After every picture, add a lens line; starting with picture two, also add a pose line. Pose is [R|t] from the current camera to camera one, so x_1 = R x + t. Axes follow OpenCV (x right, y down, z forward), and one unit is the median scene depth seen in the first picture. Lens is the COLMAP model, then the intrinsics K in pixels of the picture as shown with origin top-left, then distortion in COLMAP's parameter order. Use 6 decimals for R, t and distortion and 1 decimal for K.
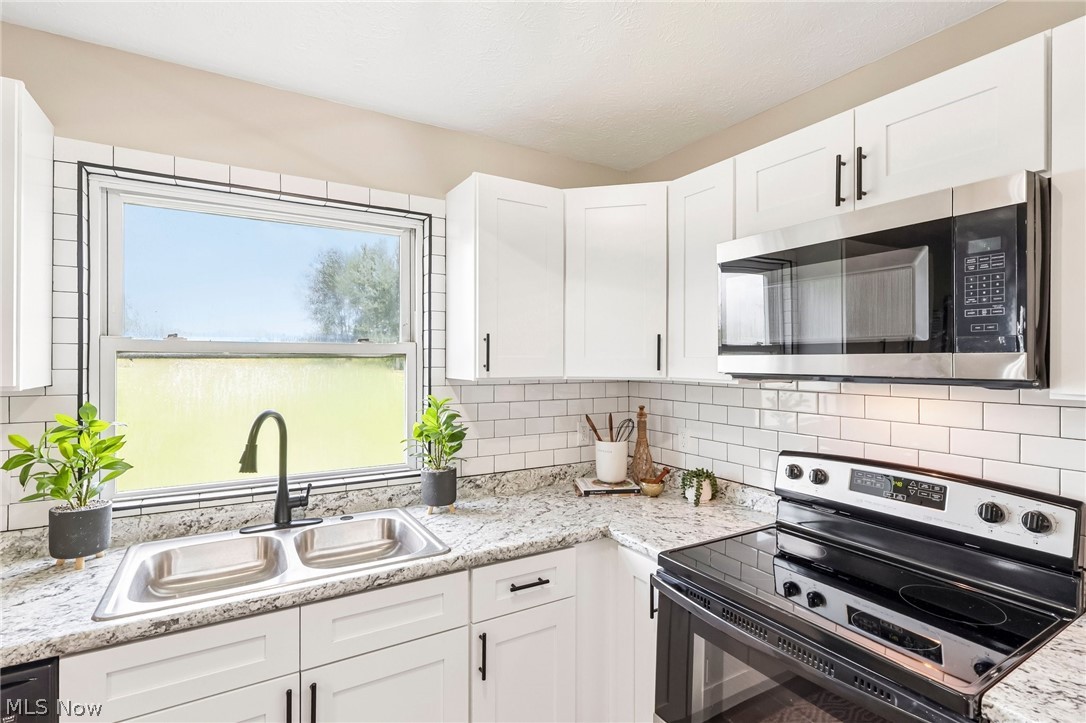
lens RADIAL K [[522.1, 0, 543.0], [0, 522.1, 361.5], [0, 0, 1]] dist [0.000993, 0.000468]
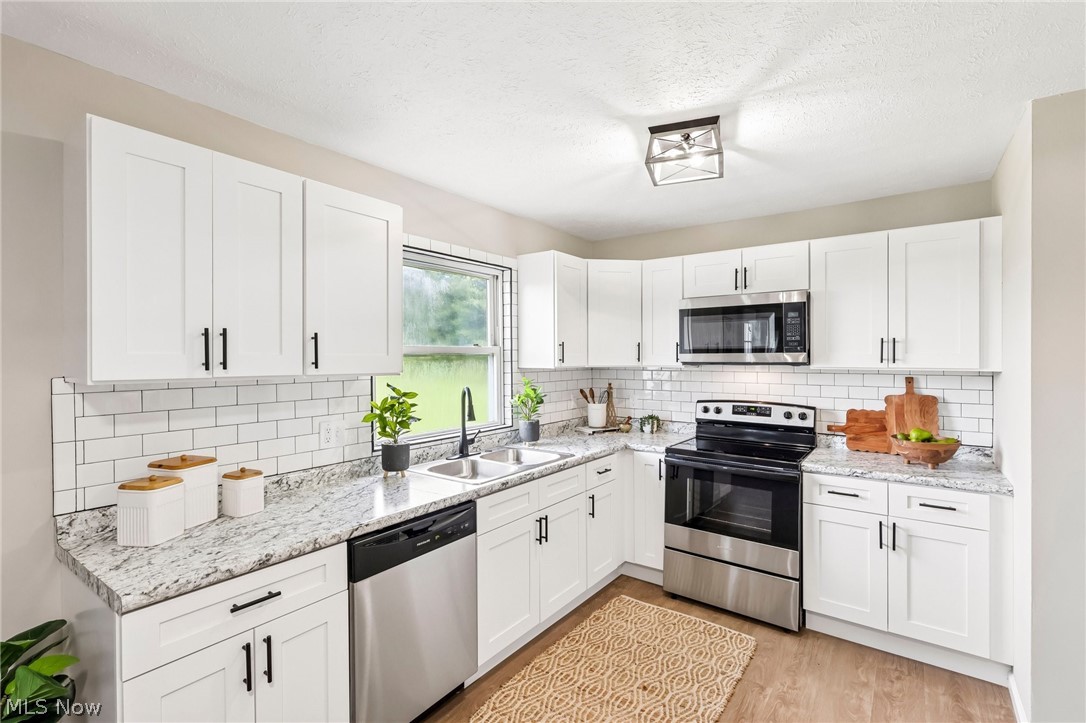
lens RADIAL K [[506.4, 0, 542.0], [0, 506.4, 359.7], [0, 0, 1]] dist [0.000974, 0.000181]
pose [[0.921155, -0.008567, 0.389101, -0.906873], [0.006884, 0.999960, 0.005719, -0.003445], [-0.389134, -0.002590, 0.921177, -0.609386]]
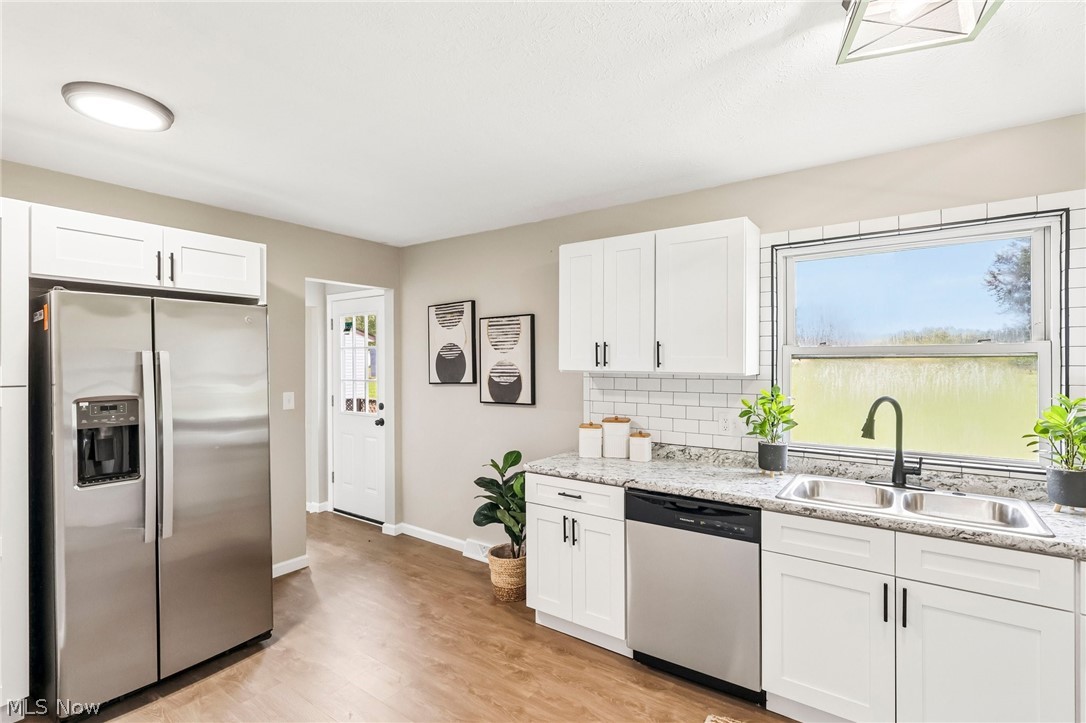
lens RADIAL K [[517.0, 0, 539.6], [0, 517.0, 361.5], [0, 0, 1]] dist [0.000507, 0.000471]
pose [[0.393651, -0.002505, -0.919256, 0.341012], [0.001403, 0.999997, -0.002124, 0.004175], [0.919259, -0.000453, 0.393653, -0.339531]]
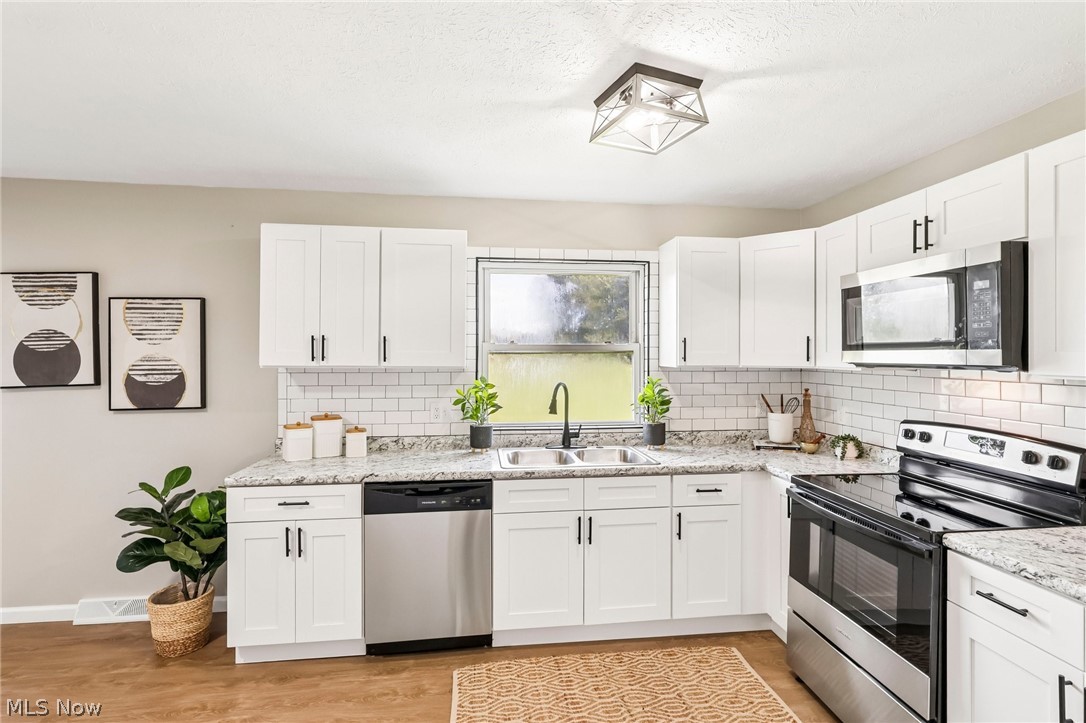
lens RADIAL K [[517.0, 0, 545.1], [0, 517.0, 353.8], [0, 0, 1]] dist [-0.001241, 0.000491]
pose [[0.916516, -0.002513, -0.399991, 0.143598], [0.000611, 0.999988, -0.004882, 0.002819], [0.399998, 0.004230, 0.916506, -0.654977]]
